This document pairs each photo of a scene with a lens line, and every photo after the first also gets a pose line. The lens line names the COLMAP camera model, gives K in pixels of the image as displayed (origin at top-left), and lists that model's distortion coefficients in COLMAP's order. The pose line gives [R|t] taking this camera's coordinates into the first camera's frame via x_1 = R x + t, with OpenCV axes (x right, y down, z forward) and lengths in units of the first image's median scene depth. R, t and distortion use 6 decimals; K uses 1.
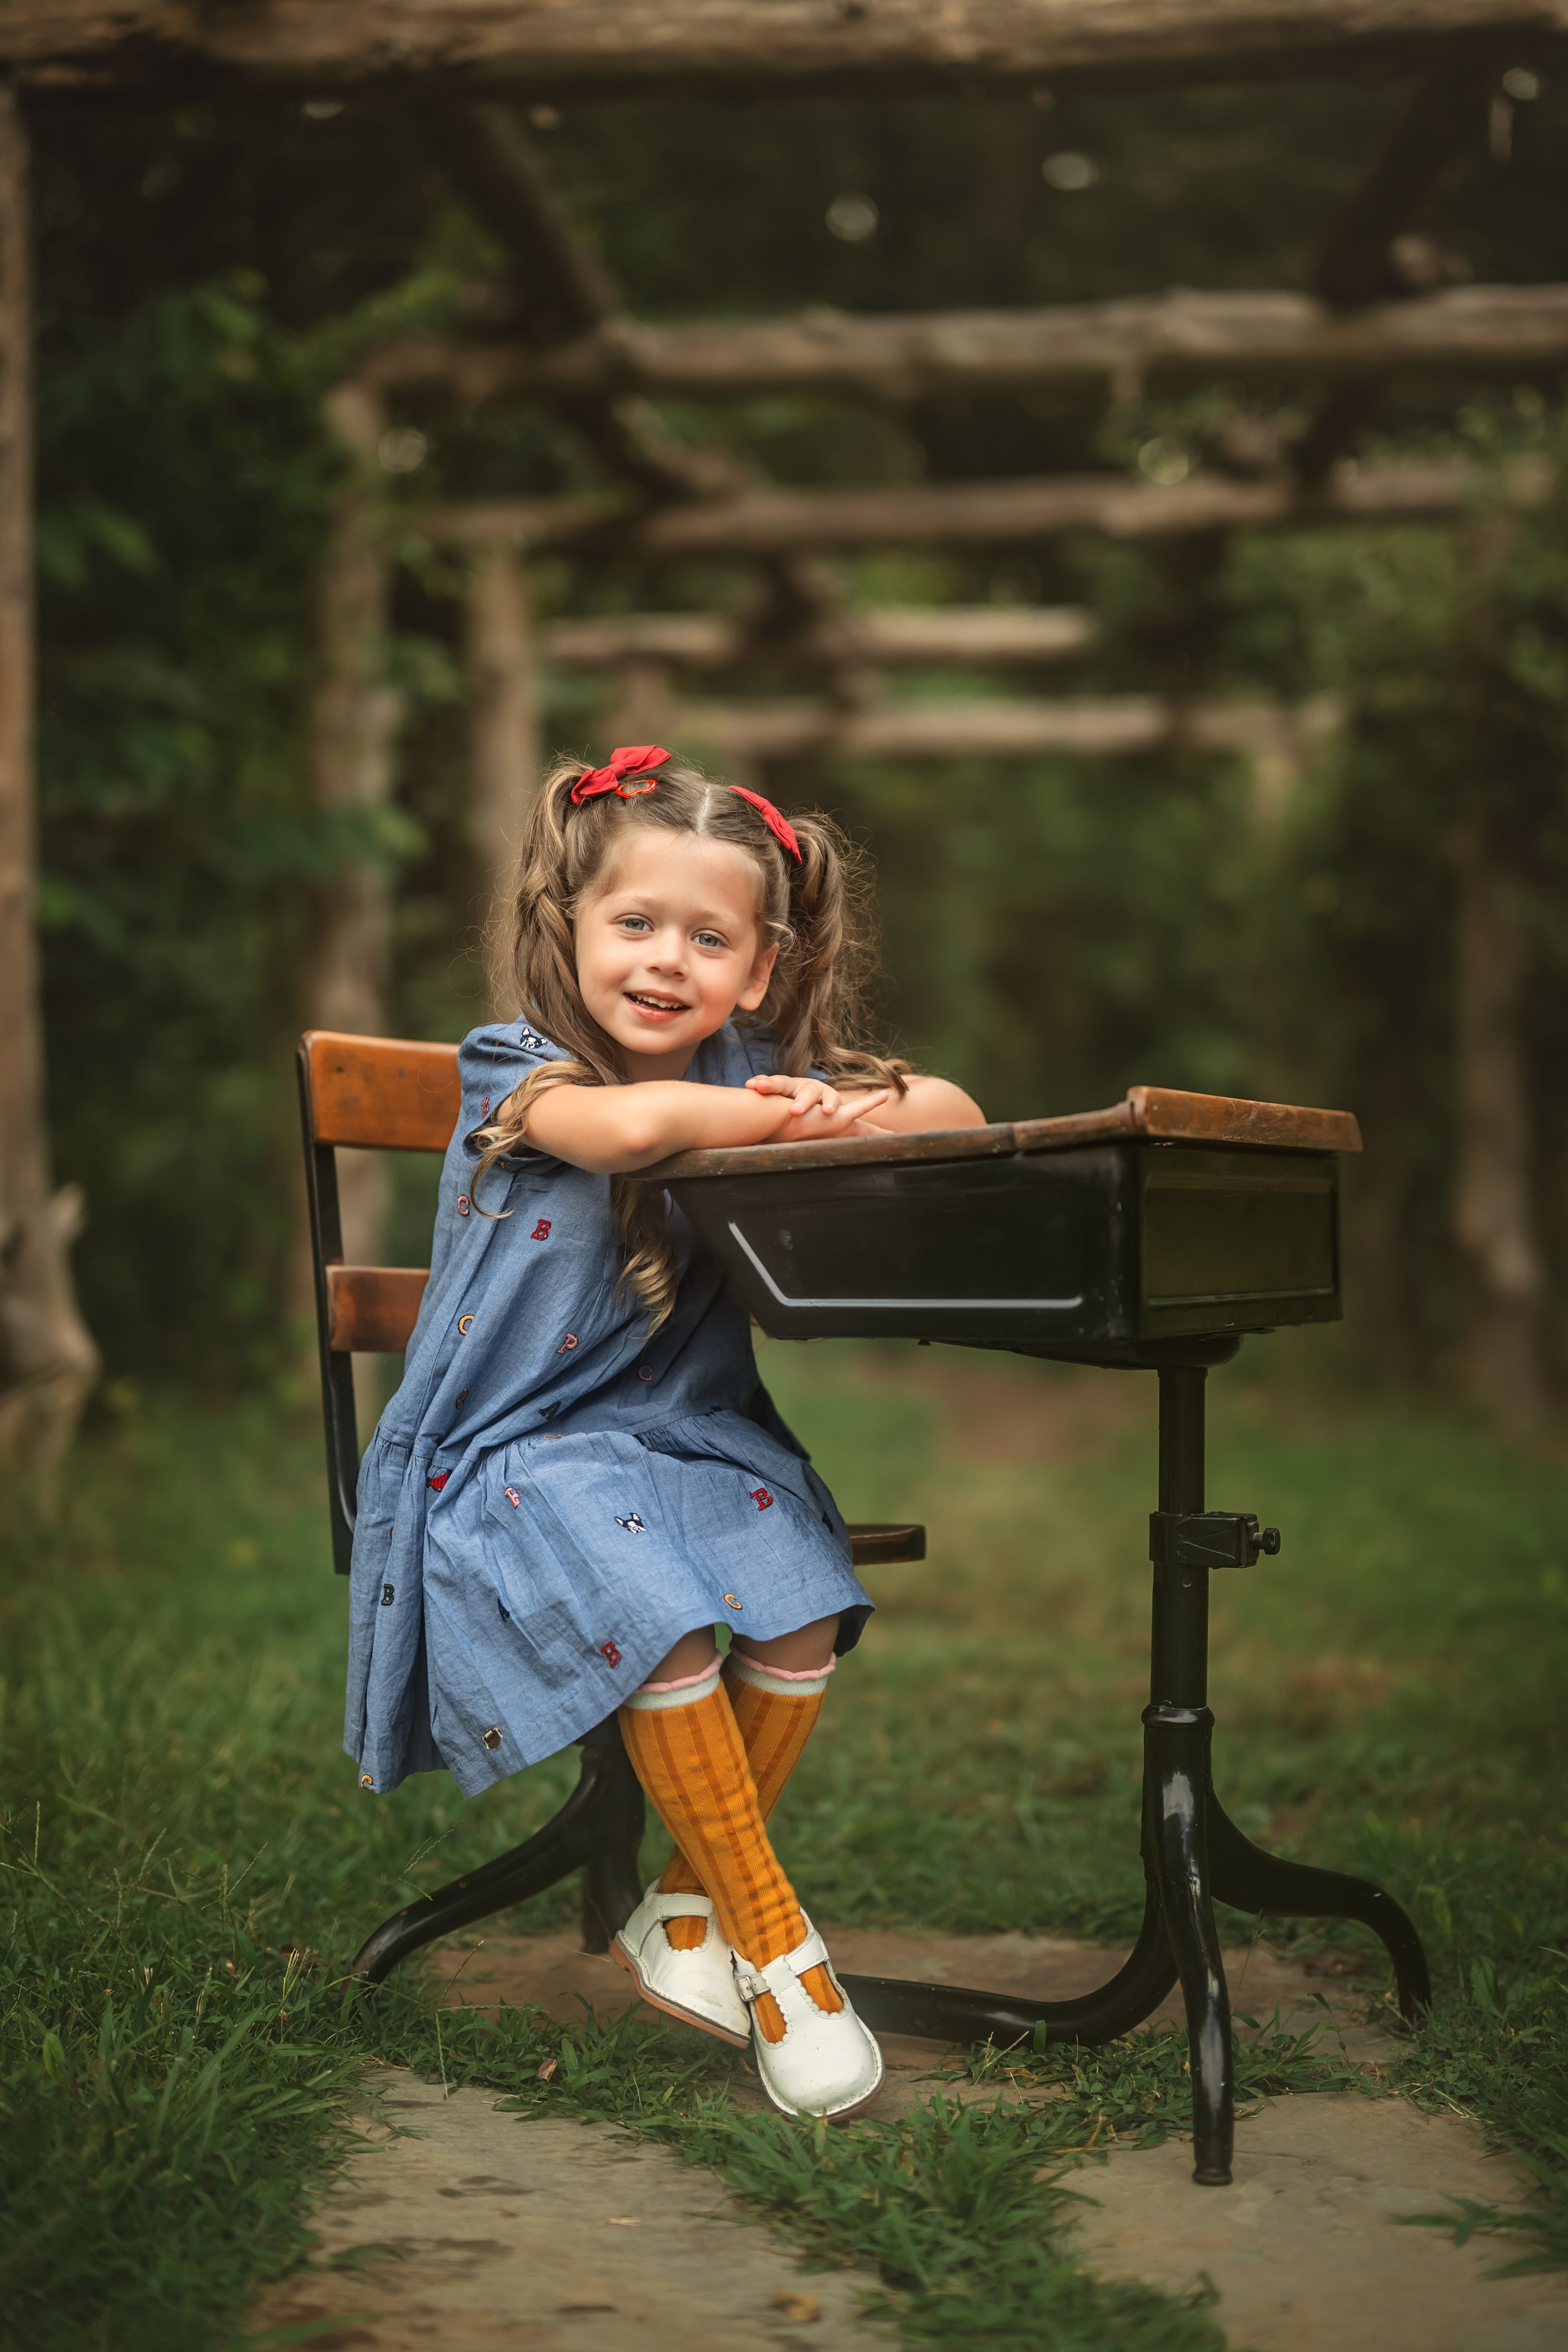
lens RADIAL K [[3192.0, 0, 784.0], [0, 3192.0, 1176.0], [0, 0, 1]] dist [-0.024294, -0.023695]
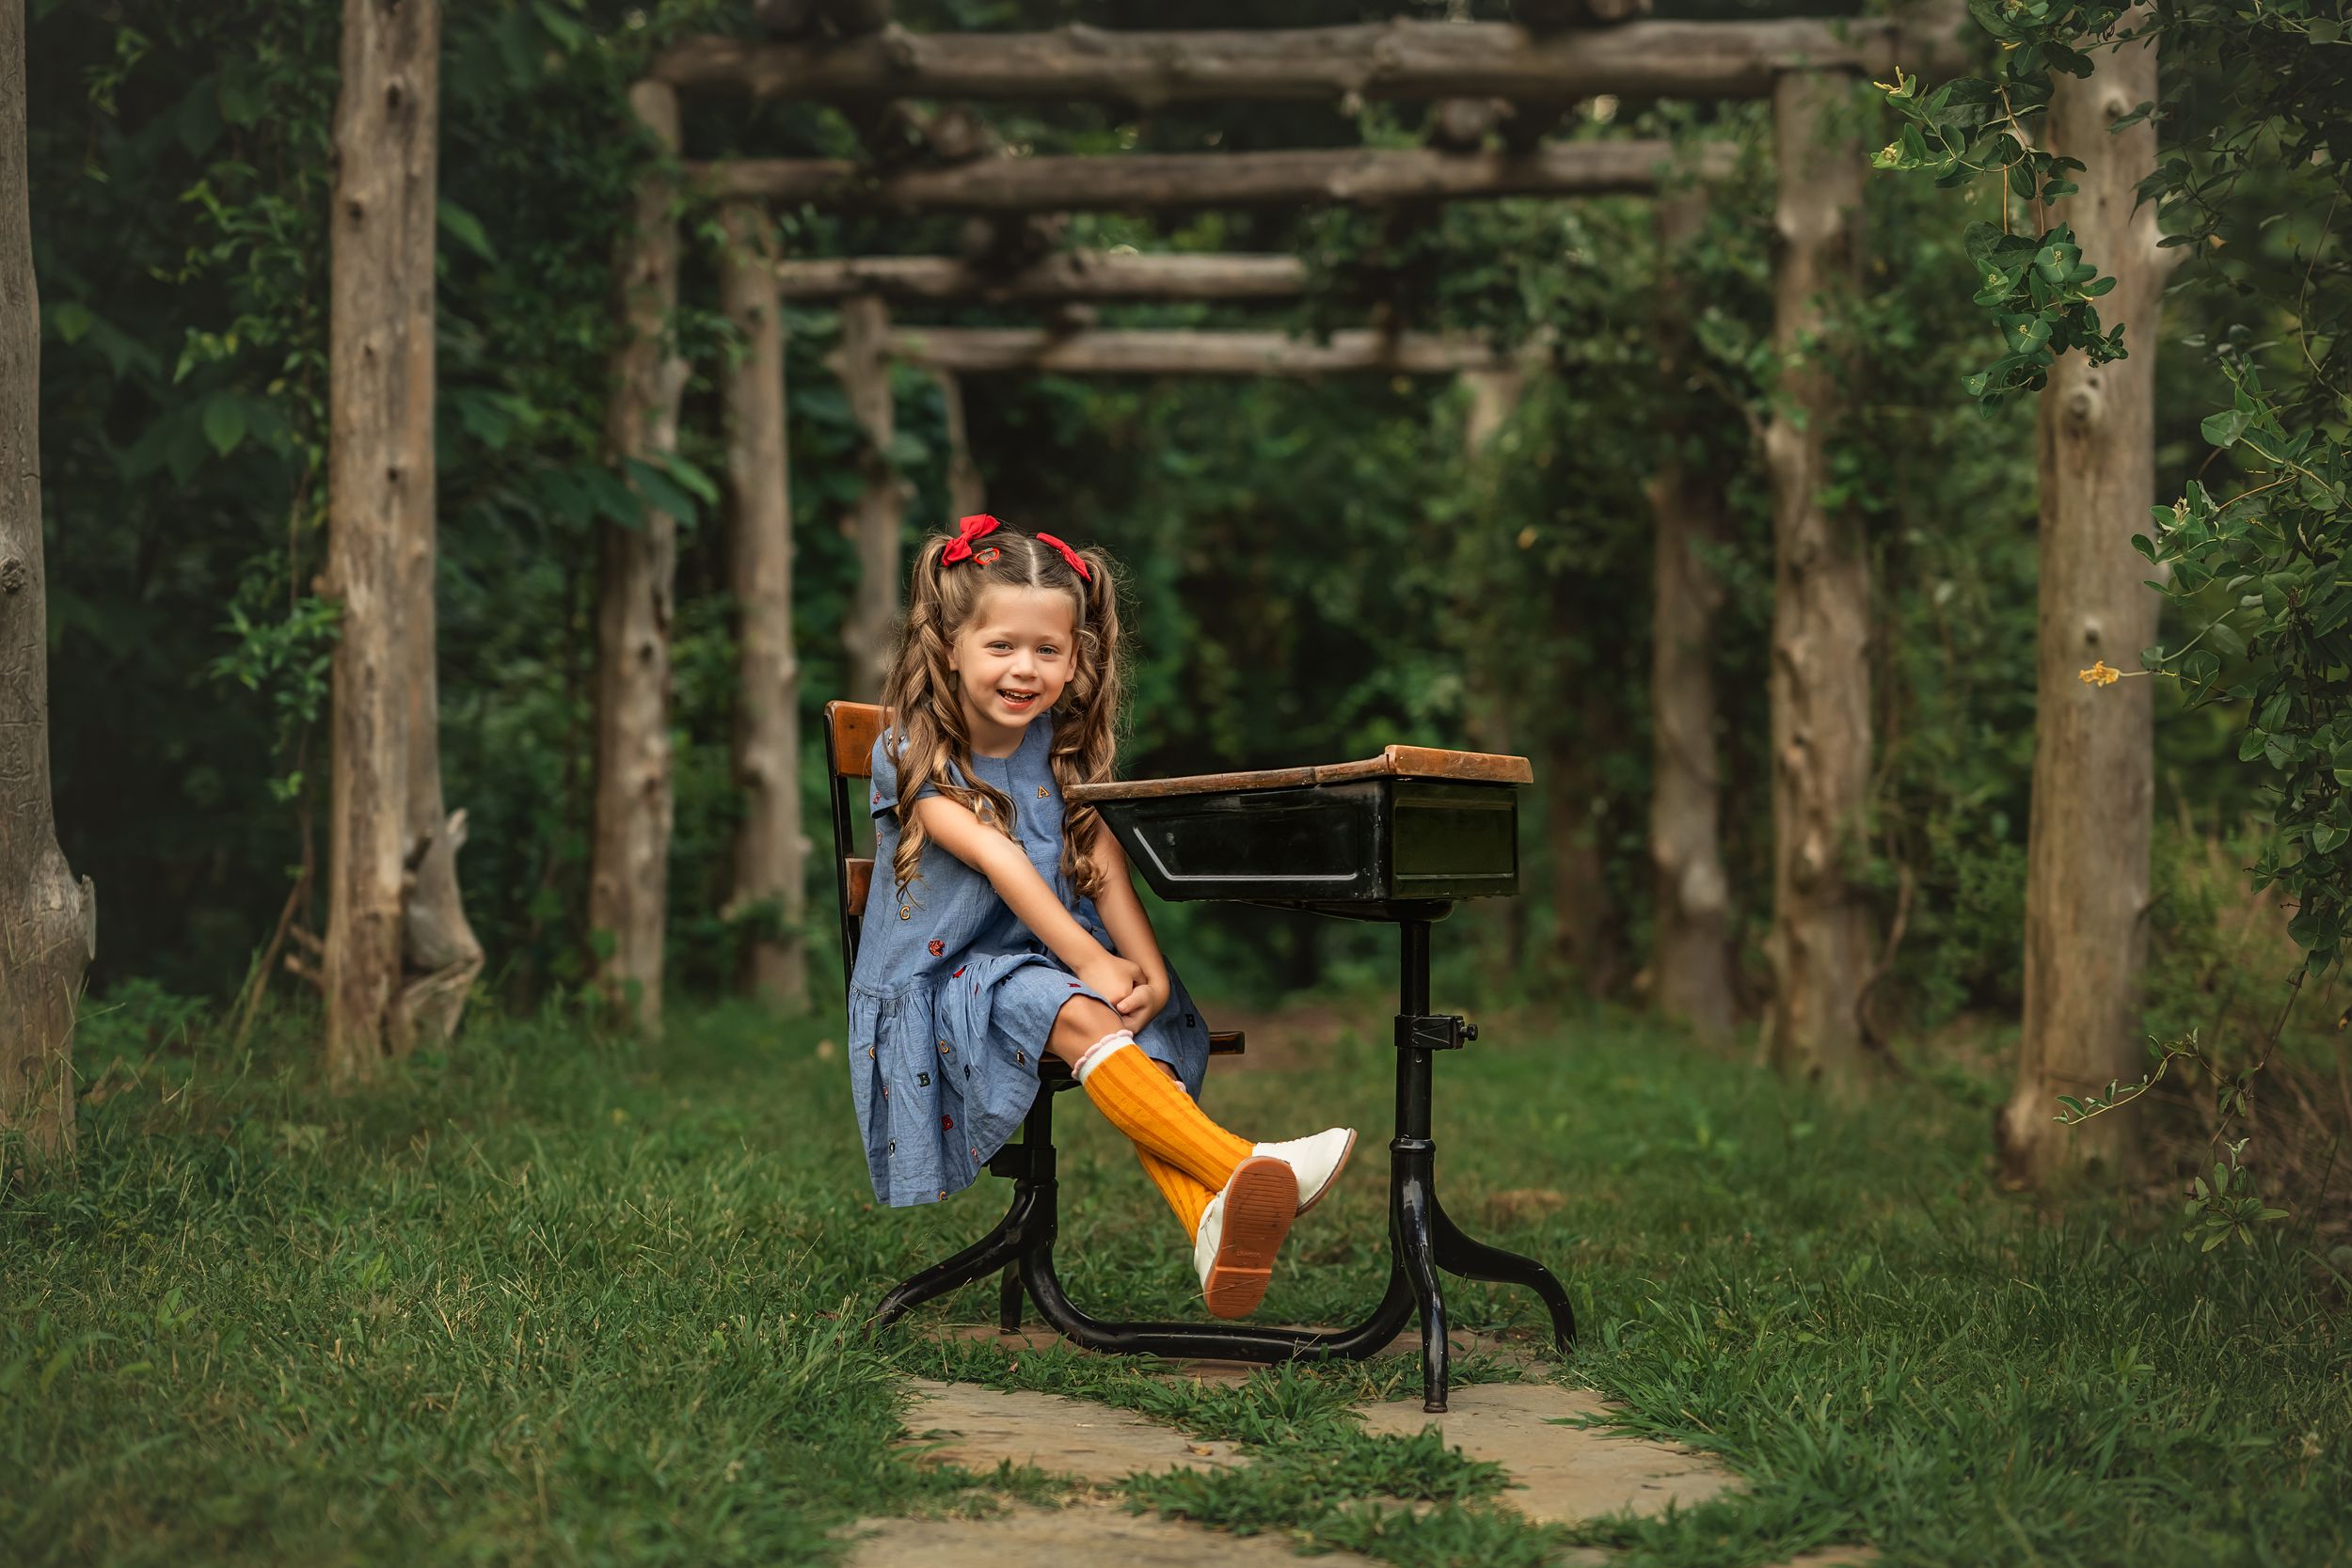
lens RADIAL K [[3533.9, 0, 1176.0], [0, 3533.9, 784.0], [0, 0, 1]] dist [-0.032209, -0.099729]
pose [[0.997928, 0.003293, 0.064260, -0.093498], [-0.003004, 0.999985, -0.004587, 0.000598], [-0.064274, 0.004385, 0.997923, -0.648562]]
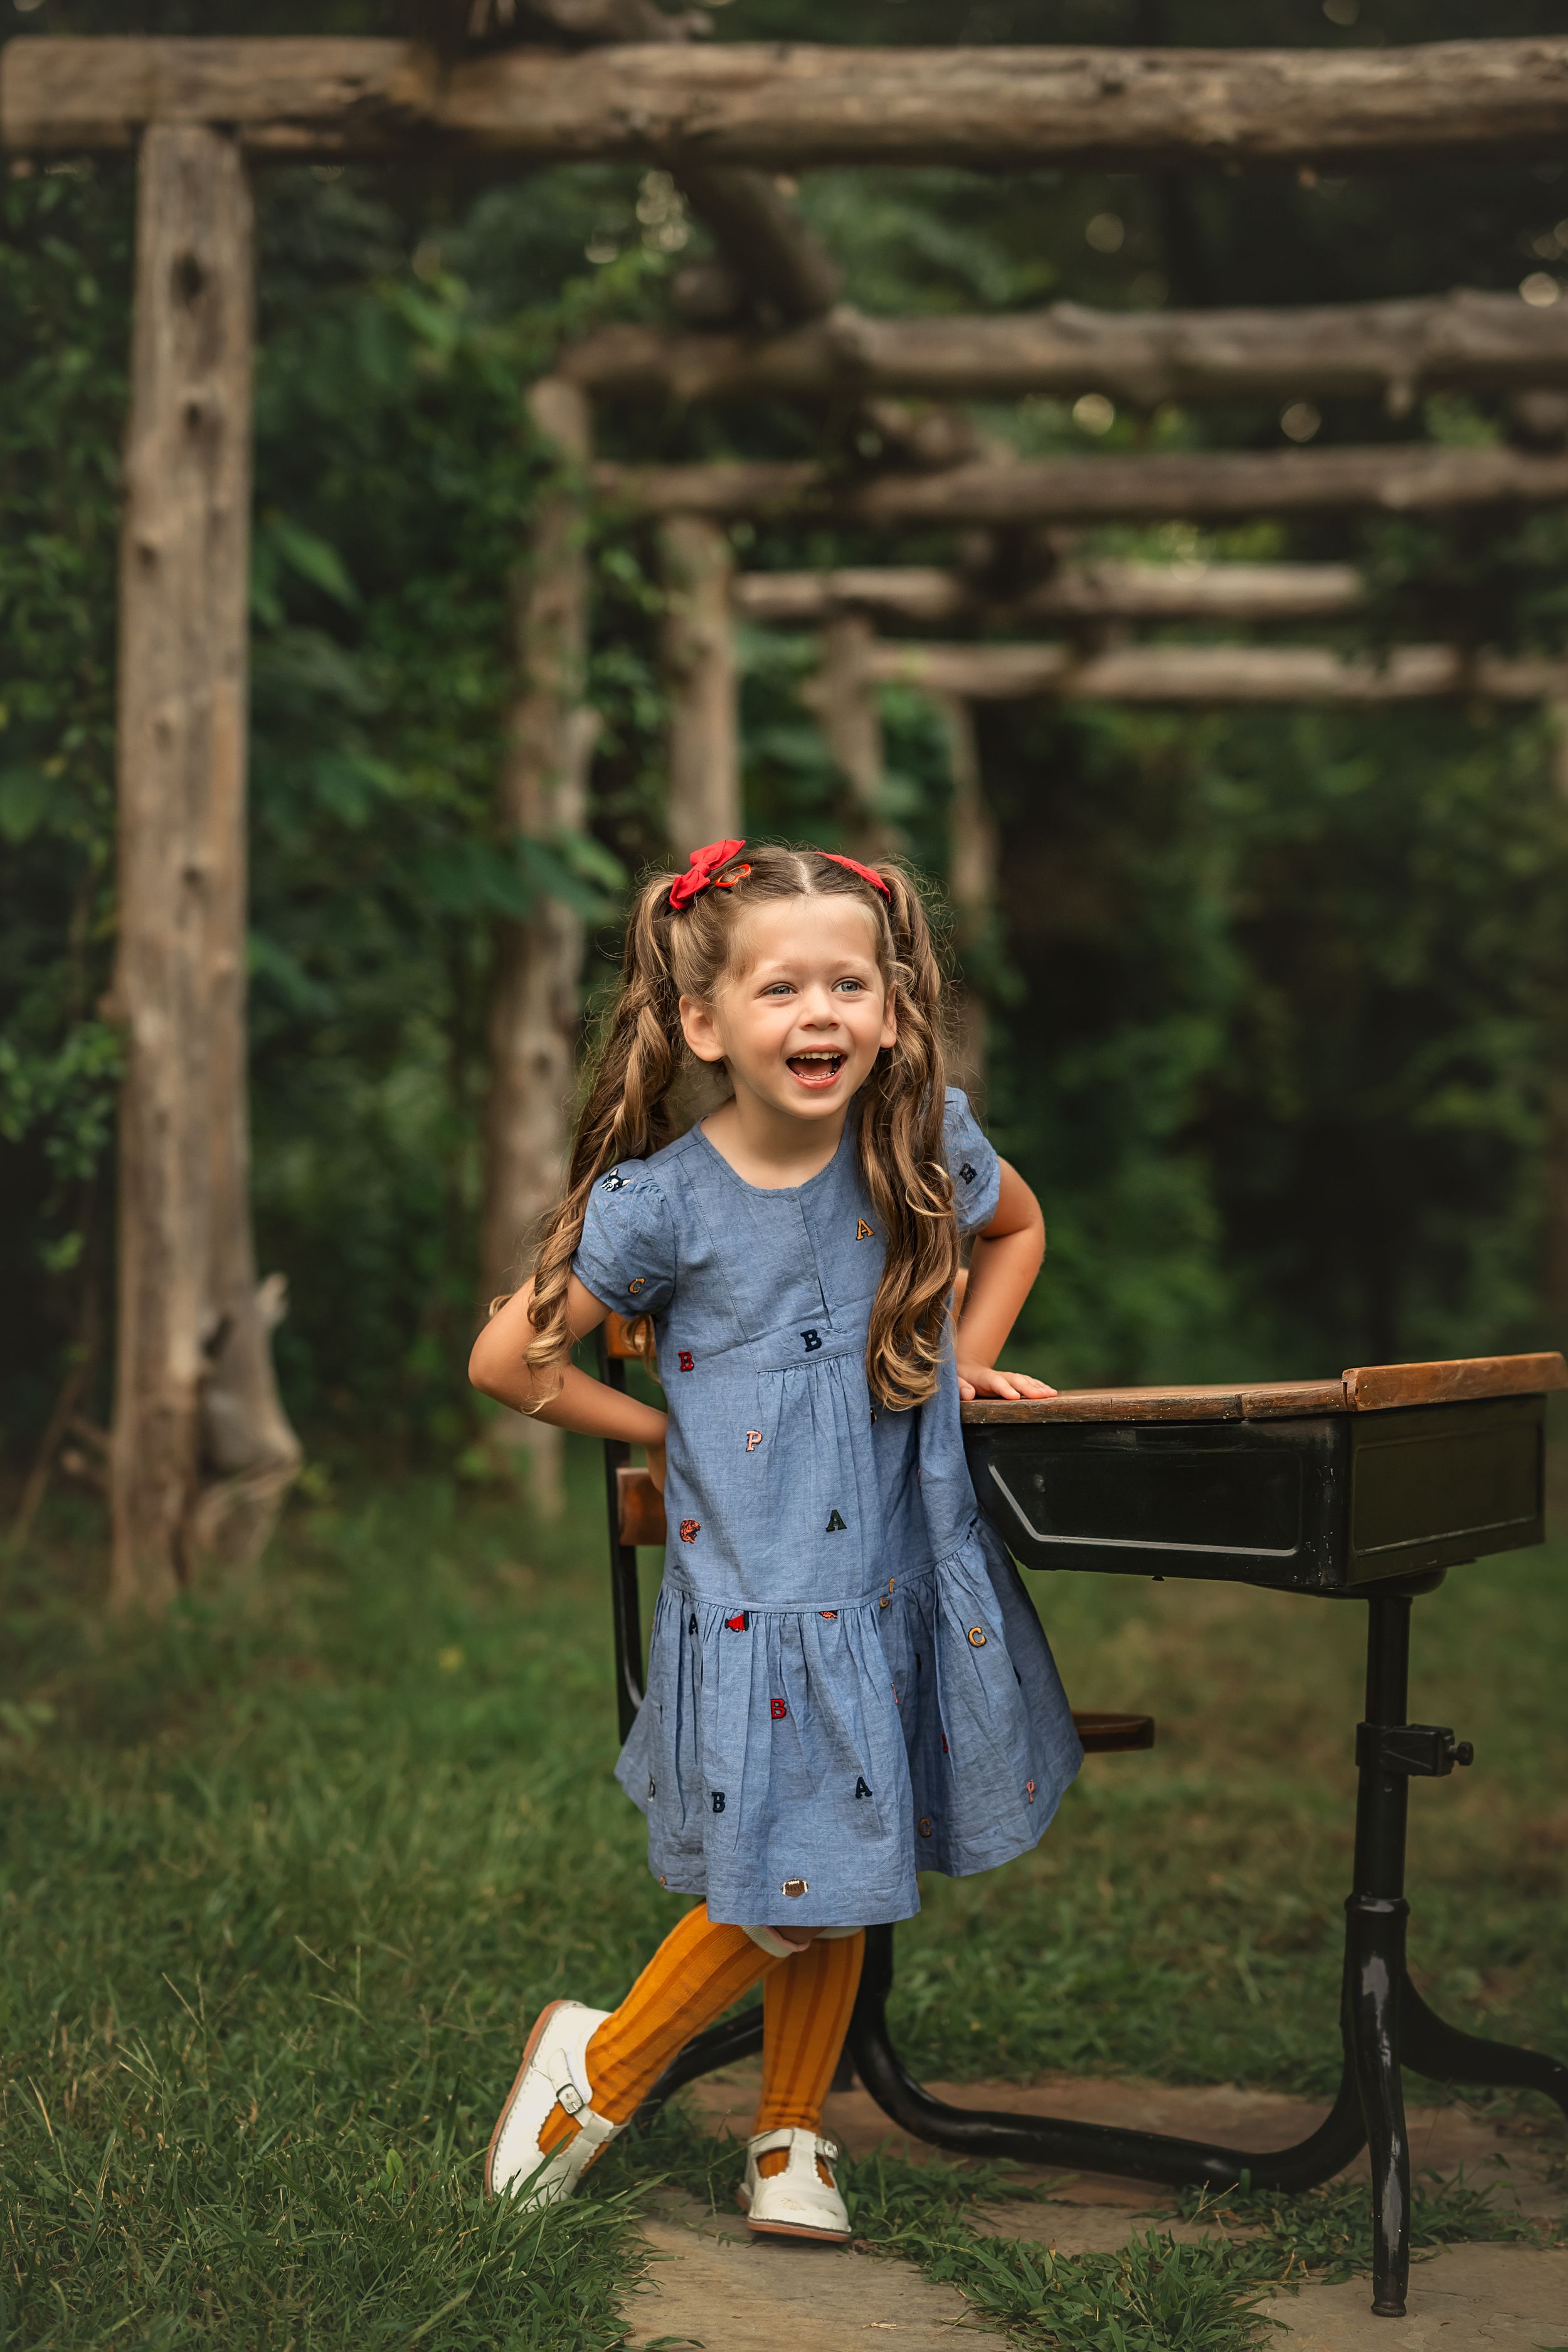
lens RADIAL K [[3818.2, 0, 668.4], [0, 3818.2, 1295.3], [0, 0, 1]] dist [-0.061995, 0.018468]
pose [[0.996306, 0.021313, -0.083192, -0.015719], [-0.017813, 0.998934, 0.042589, -0.087275], [0.084011, -0.040950, 0.995623, -0.307330]]
